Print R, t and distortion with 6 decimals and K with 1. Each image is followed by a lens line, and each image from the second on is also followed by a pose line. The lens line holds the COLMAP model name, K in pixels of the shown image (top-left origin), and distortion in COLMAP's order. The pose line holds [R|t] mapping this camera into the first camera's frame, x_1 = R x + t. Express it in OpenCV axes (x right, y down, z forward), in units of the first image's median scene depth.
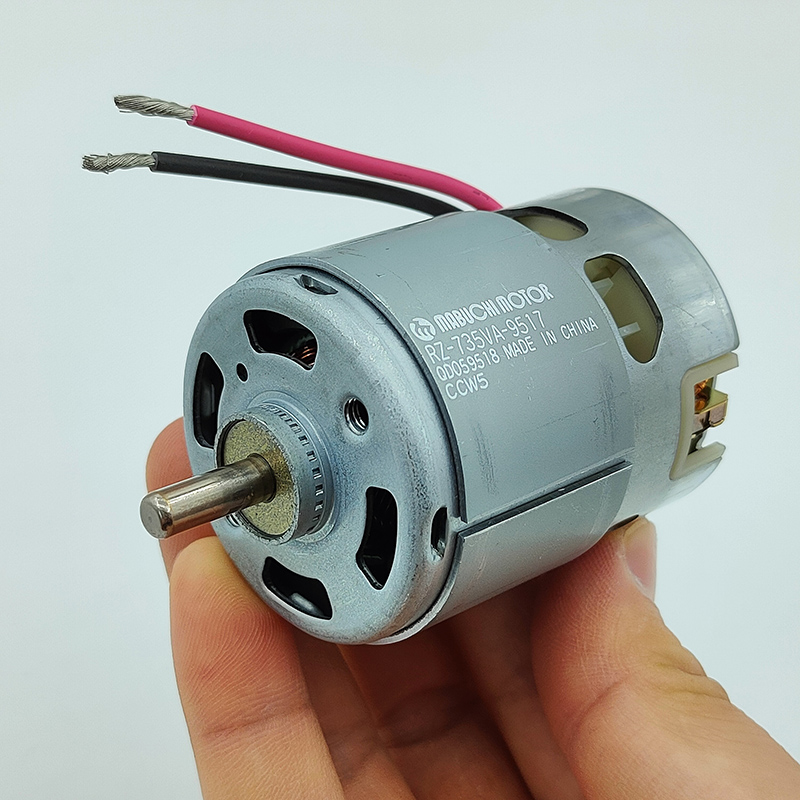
lens RADIAL K [[1623.5, 0, 400.9], [0, 1623.5, 402.6], [0, 0, 1]] dist [0.195037, 0.000000]
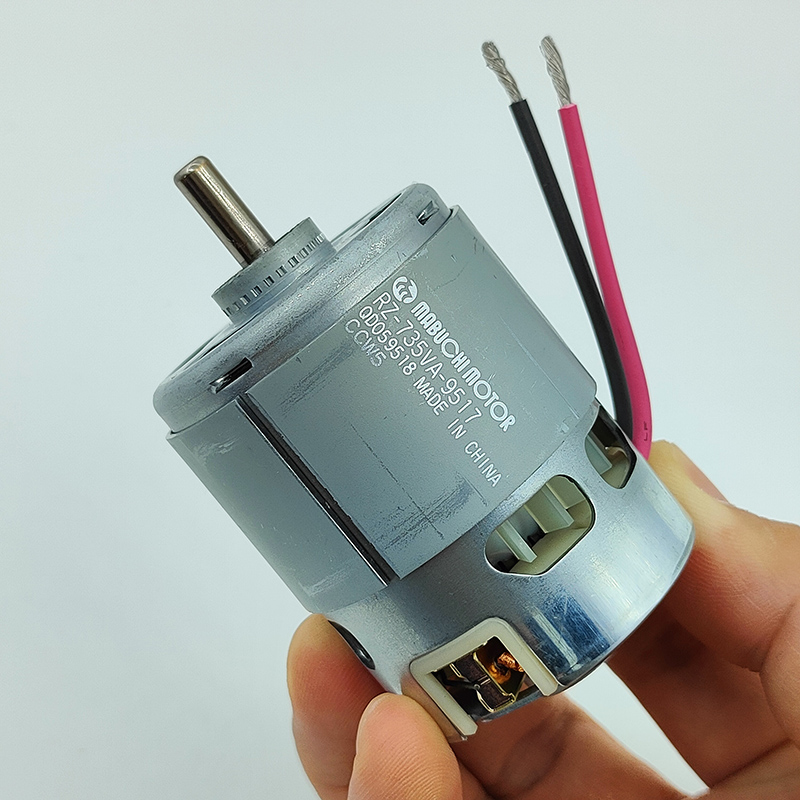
lens RADIAL K [[1623.5, 0, 401.8], [0, 1623.5, 400.7], [0, 0, 1]] dist [0.195037, 0.000000]
pose [[0.281121, 0.819513, -0.499369, 0.565234], [-0.919628, 0.378792, 0.103928, -0.118816], [0.274328, 0.430017, 0.860133, 0.119384]]
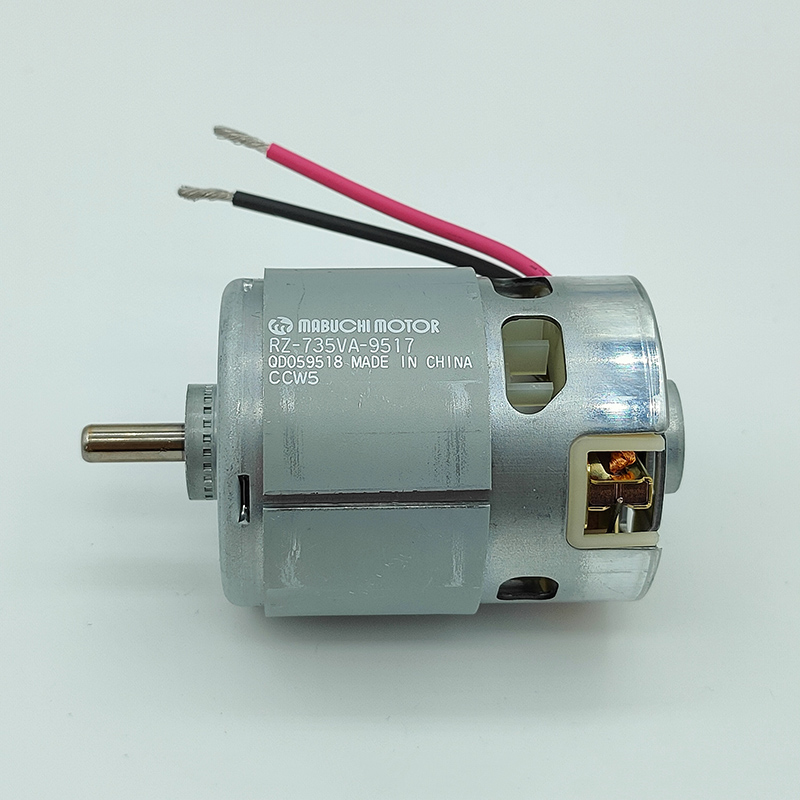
lens RADIAL K [[1623.5, 0, 398.0], [0, 1623.5, 399.4], [0, 0, 1]] dist [0.195037, 0.000000]
pose [[0.778561, 0.141926, -0.611310, 0.755057], [-0.247015, 0.964766, -0.090611, 0.085353], [0.576911, 0.221549, 0.786187, 0.138600]]
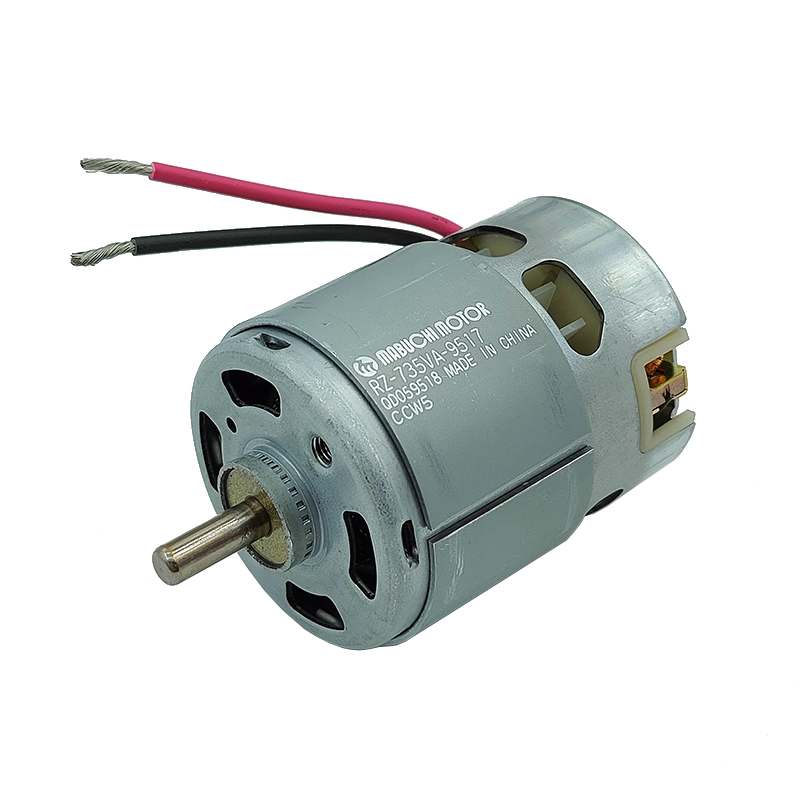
lens RADIAL K [[1623.5, 0, 398.9], [0, 1623.5, 397.1], [0, 0, 1]] dist [0.195037, 0.000000]
pose [[0.978157, -0.164588, -0.126964, 0.165946], [0.166841, 0.985957, 0.007242, -0.027019], [0.123989, -0.028266, 0.991881, -0.107007]]
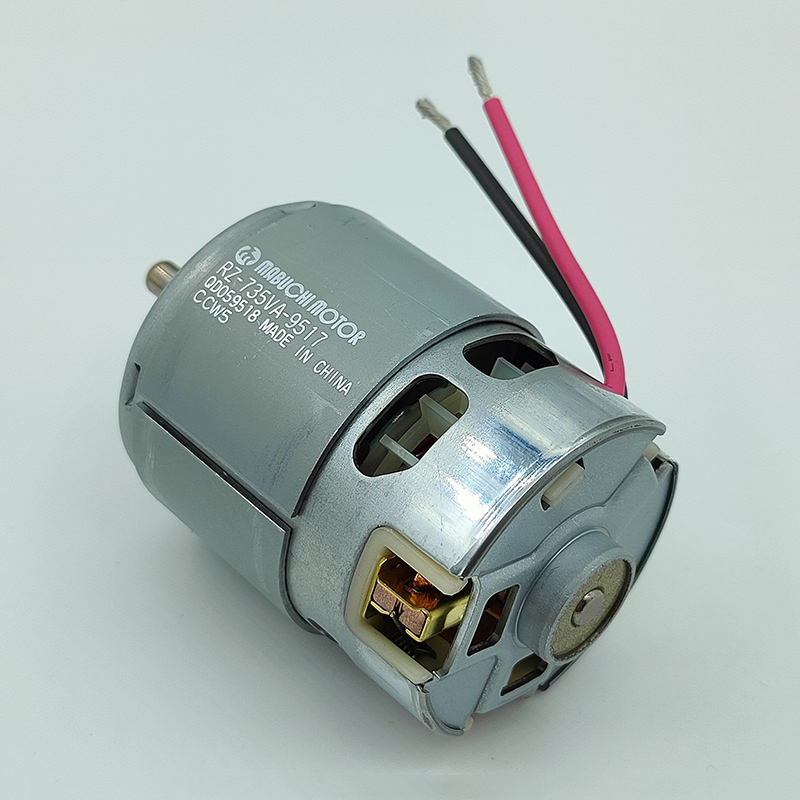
lens RADIAL K [[1623.5, 0, 399.5], [0, 1623.5, 401.0], [0, 0, 1]] dist [0.195037, 0.000000]
pose [[0.073804, 0.479681, -0.874333, 0.989508], [-0.658304, 0.682006, 0.318597, -0.379876], [0.749126, 0.552063, 0.366111, 0.686288]]
